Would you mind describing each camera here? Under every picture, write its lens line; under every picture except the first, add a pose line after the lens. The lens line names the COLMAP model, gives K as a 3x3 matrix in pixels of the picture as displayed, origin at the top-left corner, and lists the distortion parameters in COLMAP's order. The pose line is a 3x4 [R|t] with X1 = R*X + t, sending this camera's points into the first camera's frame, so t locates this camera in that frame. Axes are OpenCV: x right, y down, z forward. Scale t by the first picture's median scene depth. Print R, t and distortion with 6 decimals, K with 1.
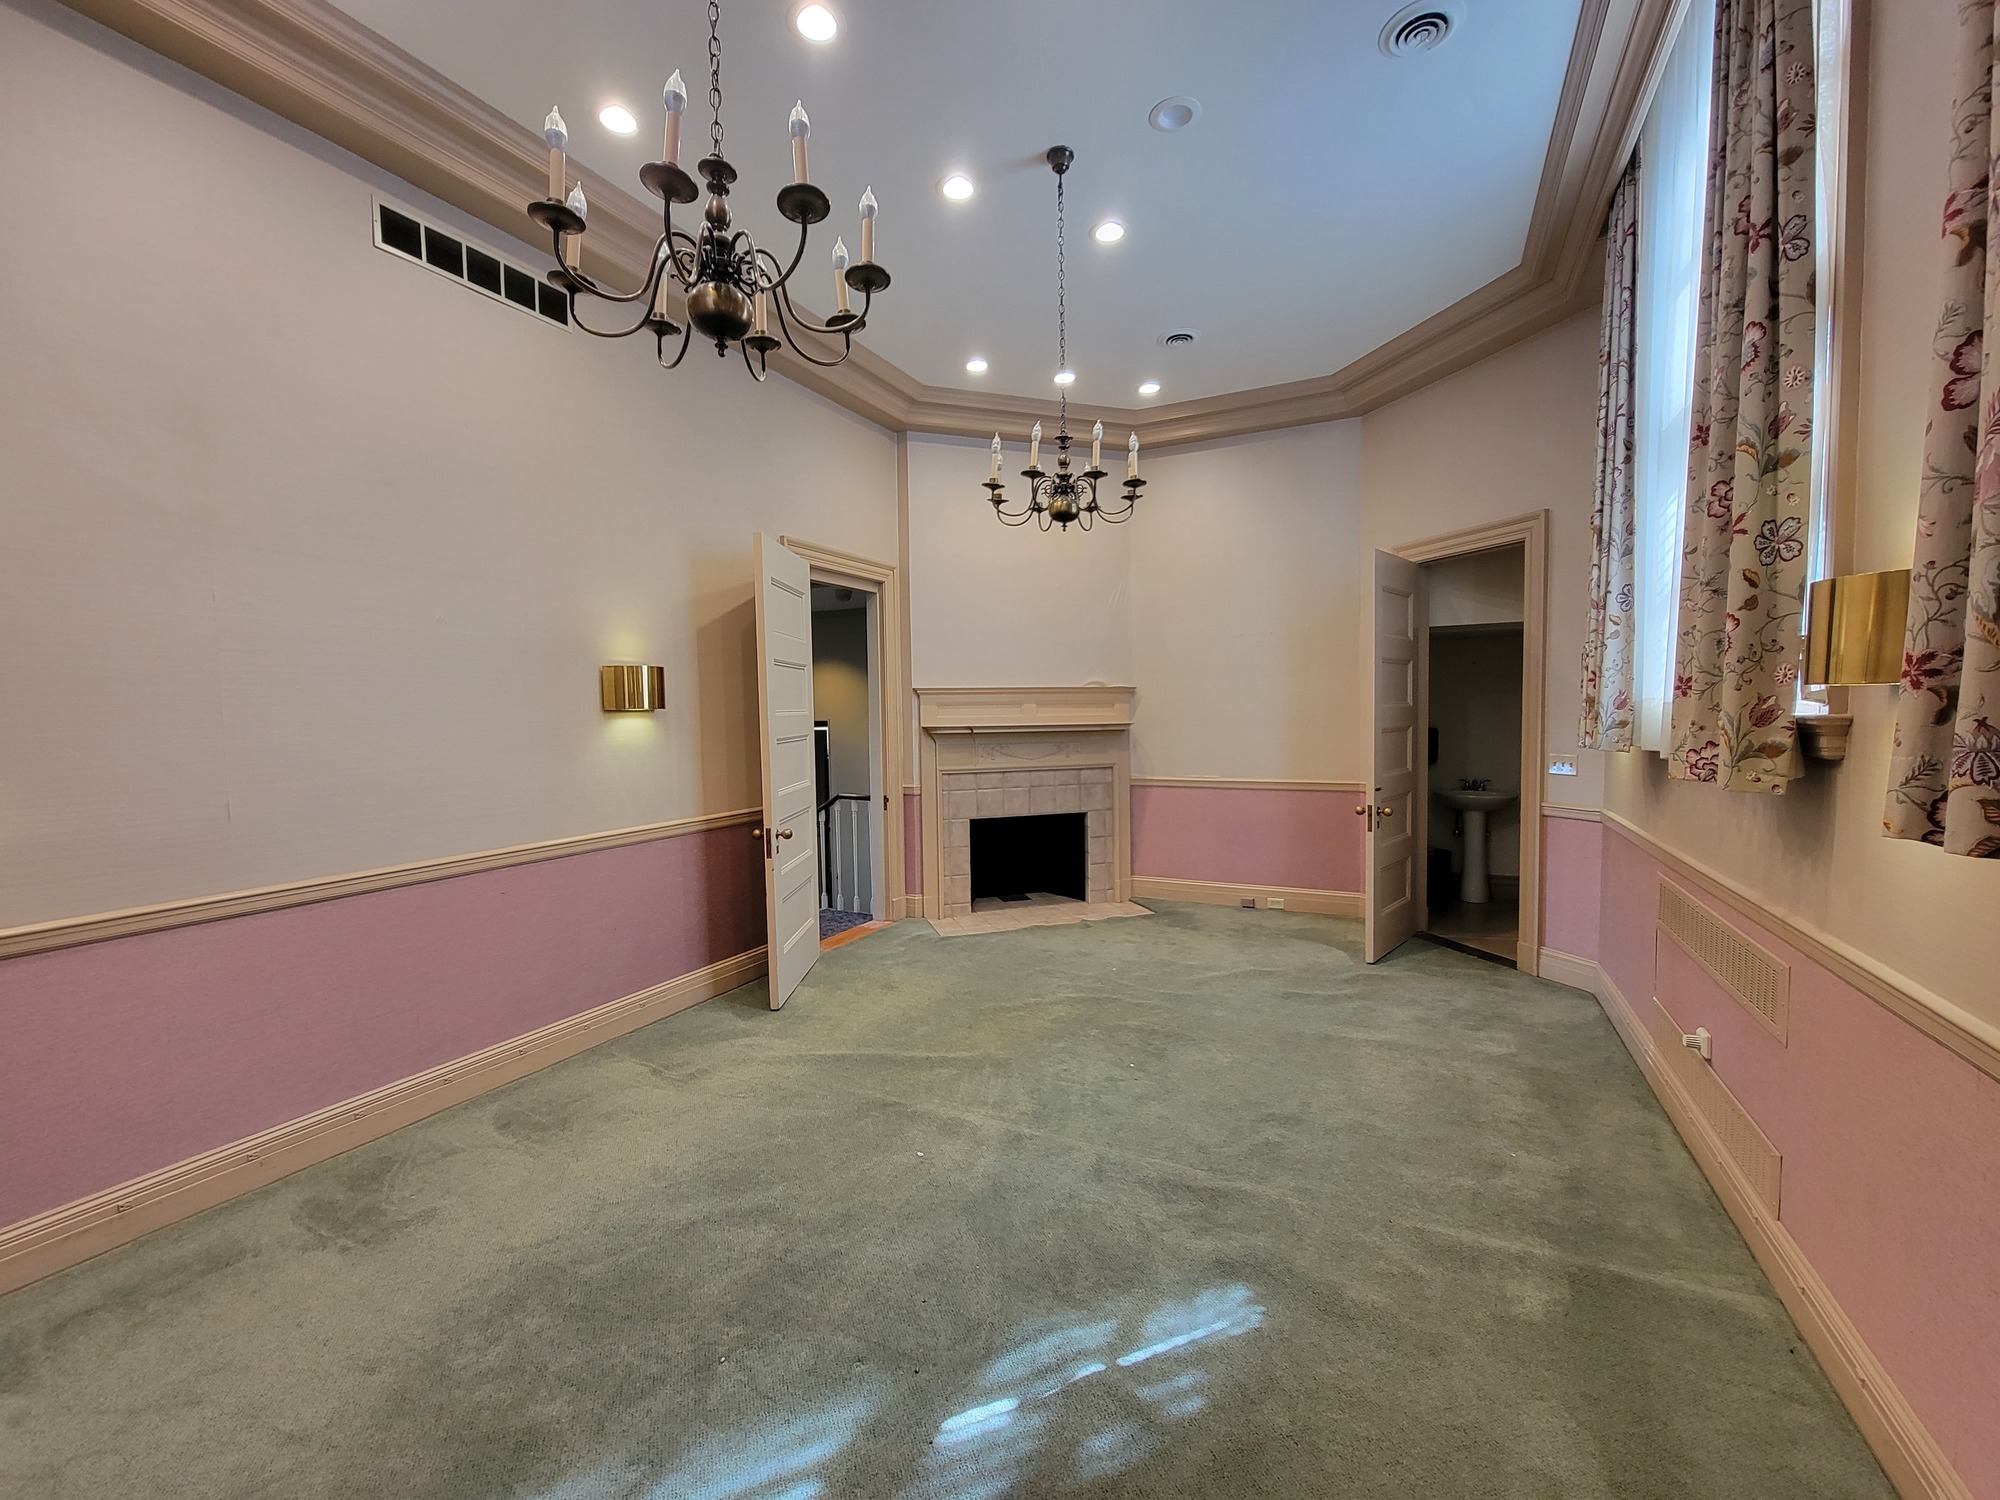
lens RADIAL K [[819.1, 0, 988.6], [0, 819.1, 752.7], [0, 0, 1]] dist [-0.009981, -0.000069]
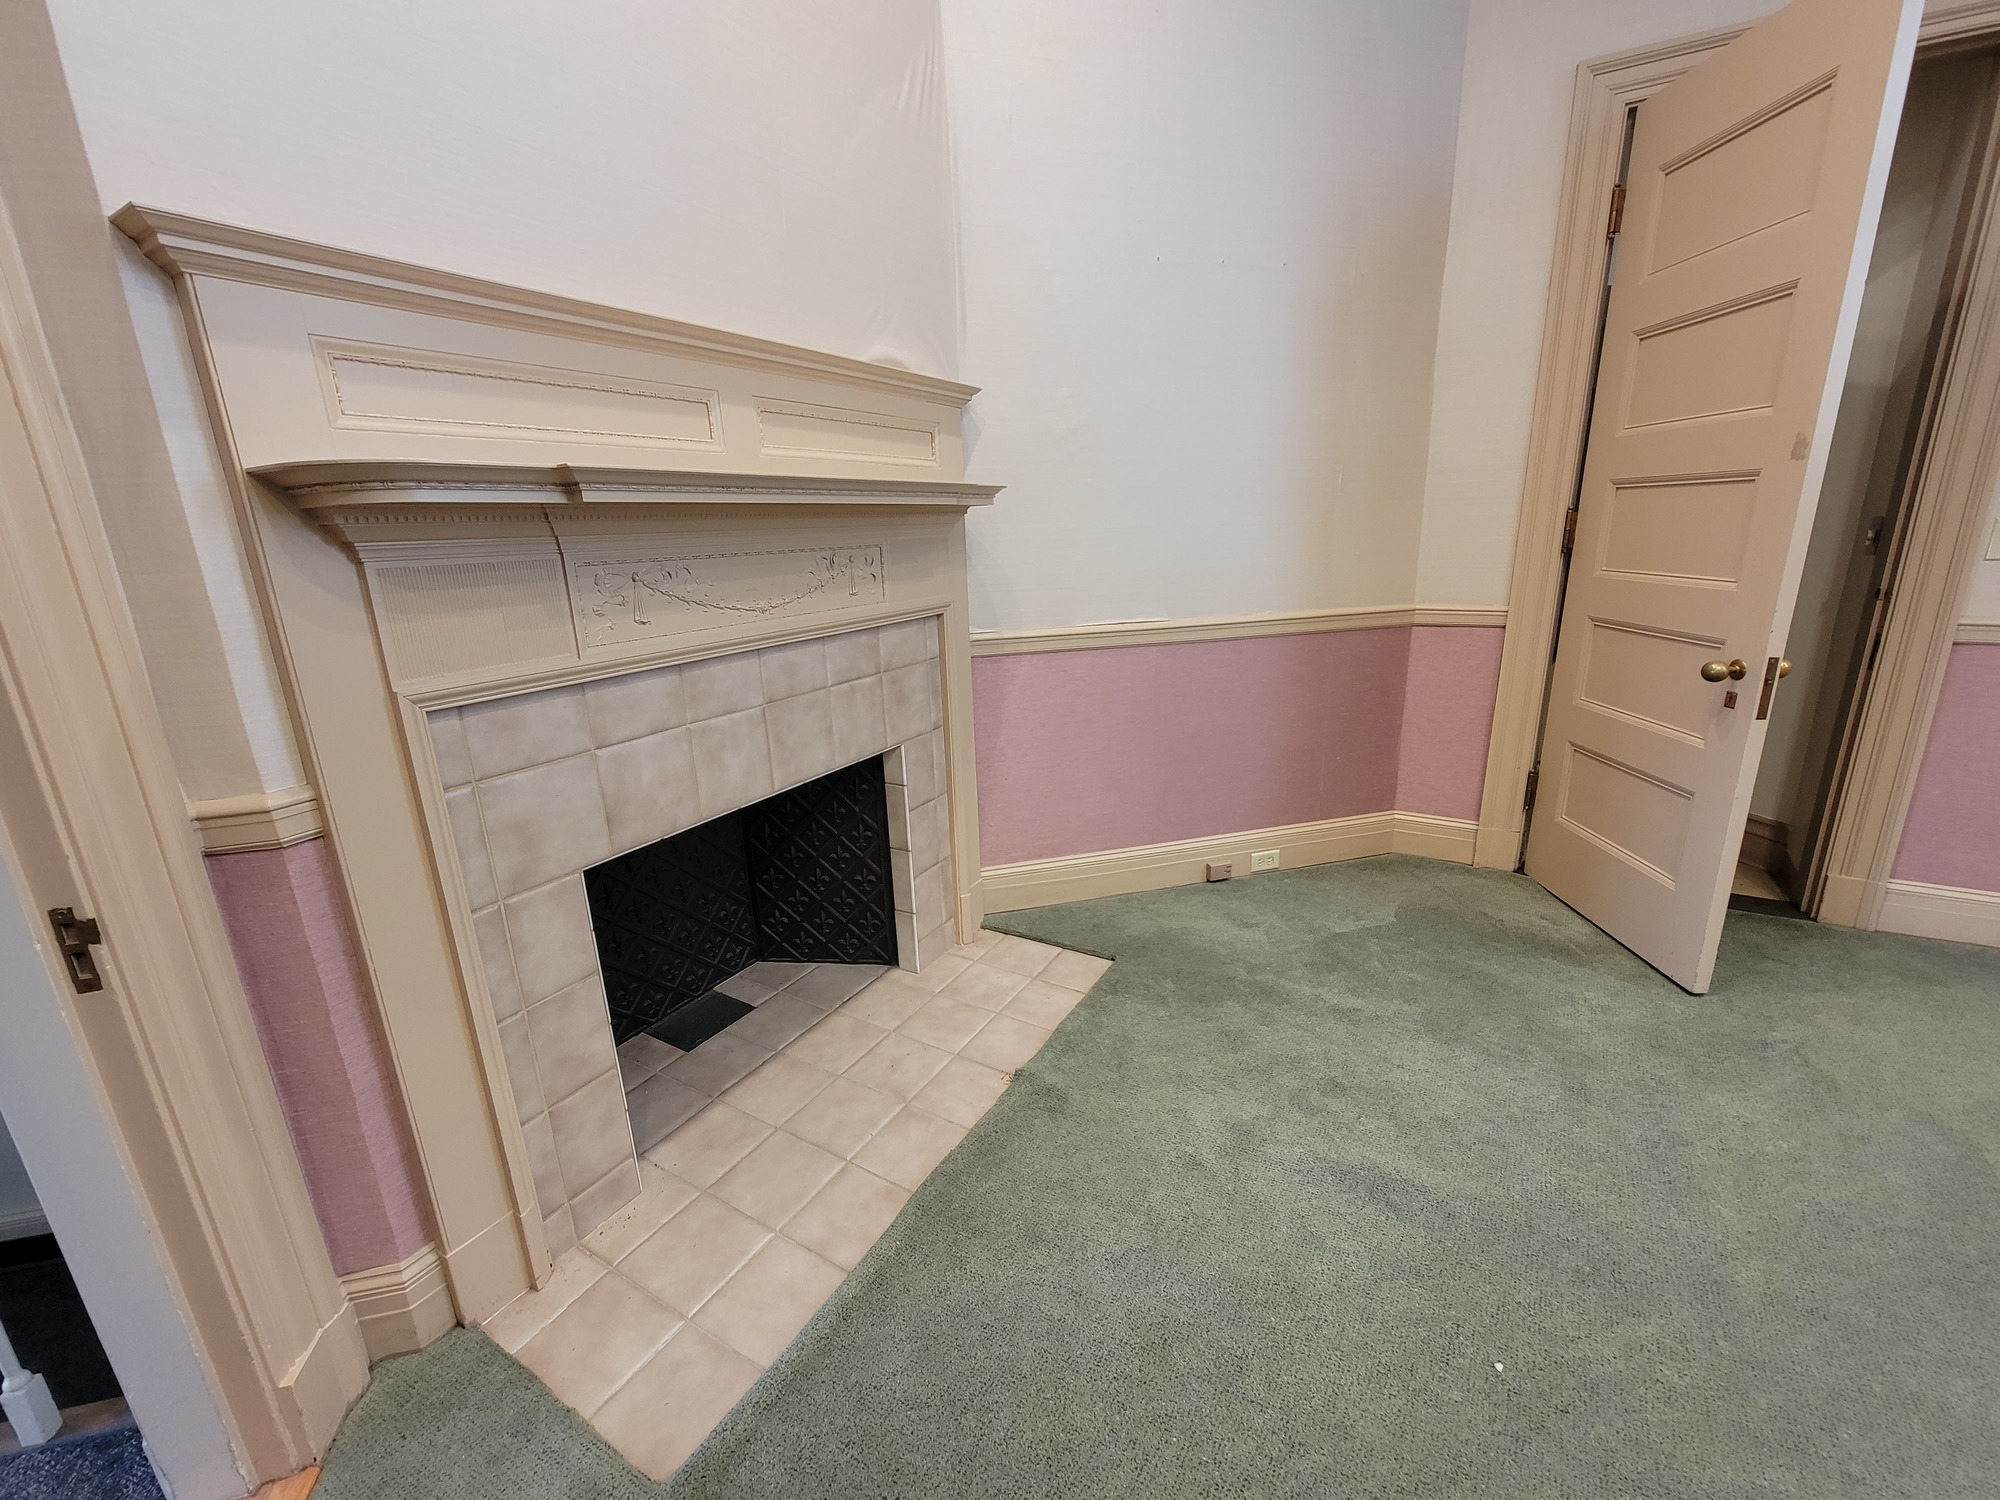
lens RADIAL K [[819.1, 0, 988.6], [0, 819.1, 752.7], [0, 0, 1]] dist [-0.009981, -0.000069]
pose [[0.764691, -0.185552, 0.617104, -0.076994], [0.058992, 0.973783, 0.219698, -0.001752], [-0.641691, -0.131597, 0.755589, 0.746777]]
